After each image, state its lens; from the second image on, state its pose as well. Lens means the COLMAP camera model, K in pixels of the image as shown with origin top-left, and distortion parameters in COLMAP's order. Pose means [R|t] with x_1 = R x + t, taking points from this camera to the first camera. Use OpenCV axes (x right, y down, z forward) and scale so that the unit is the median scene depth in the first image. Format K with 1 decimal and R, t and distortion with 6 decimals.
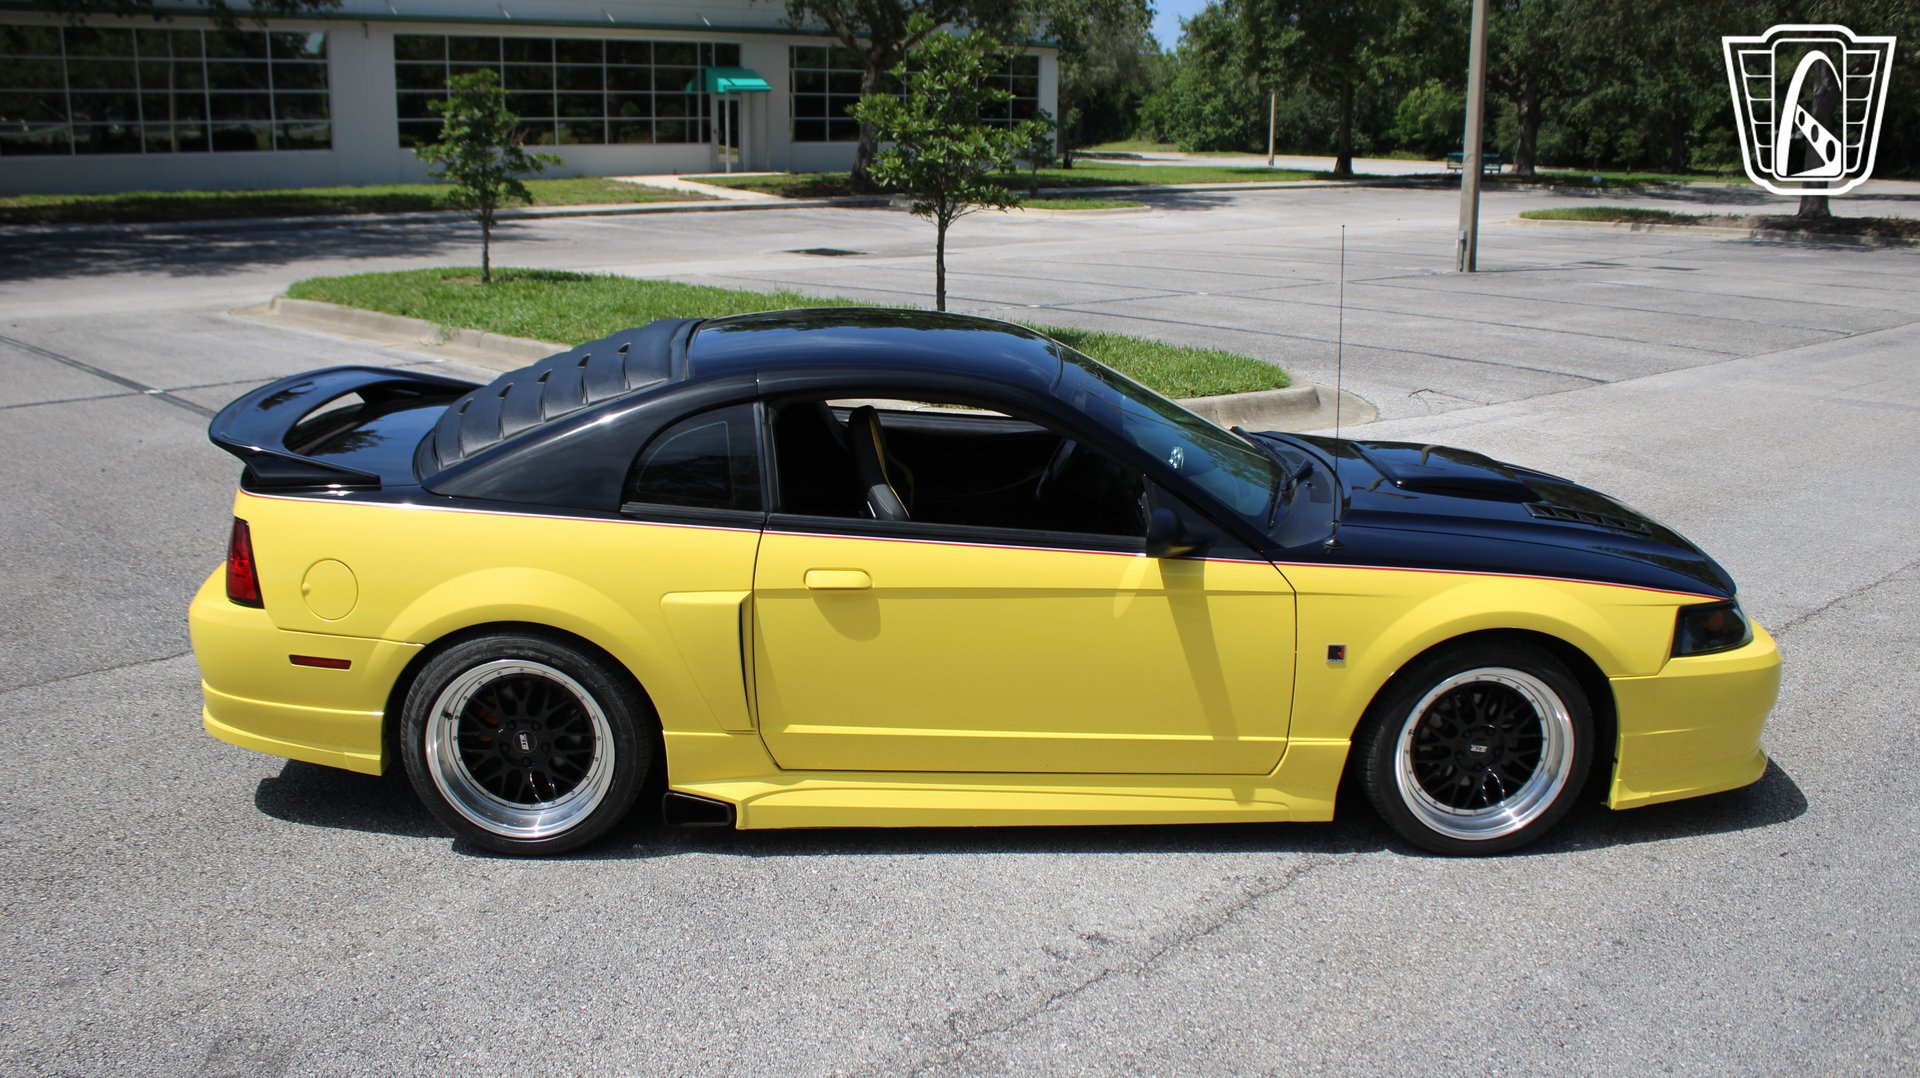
lens RADIAL K [[1778.6, 0, 966.1], [0, 1778.6, 515.0], [0, 0, 1]] dist [-0.175313, 0.196226]
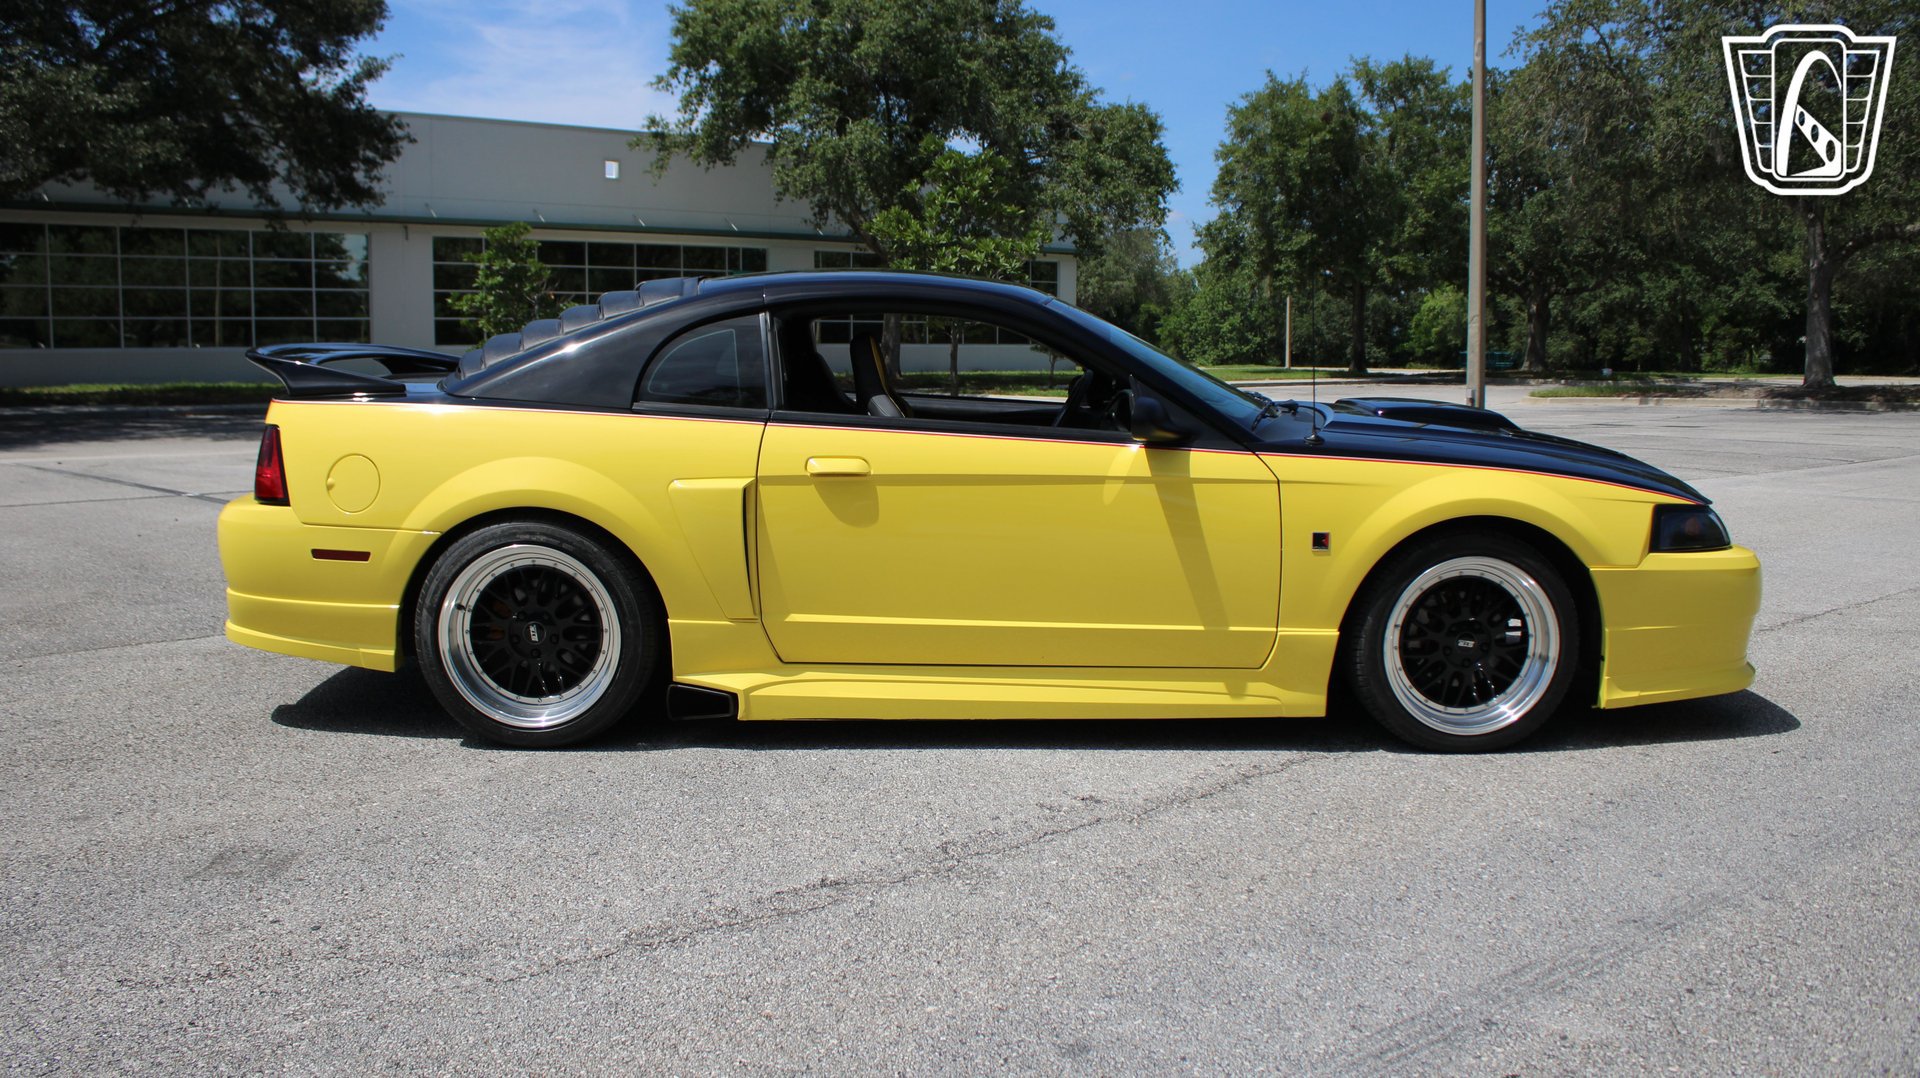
lens RADIAL K [[1778.6, 0, 966.1], [0, 1778.6, 515.0], [0, 0, 1]] dist [-0.175313, 0.196226]
pose [[0.999824, -0.010059, -0.015861, 0.018329], [0.007675, 0.989581, -0.143774, 0.201257], [0.017142, 0.143626, 0.989484, -0.026977]]
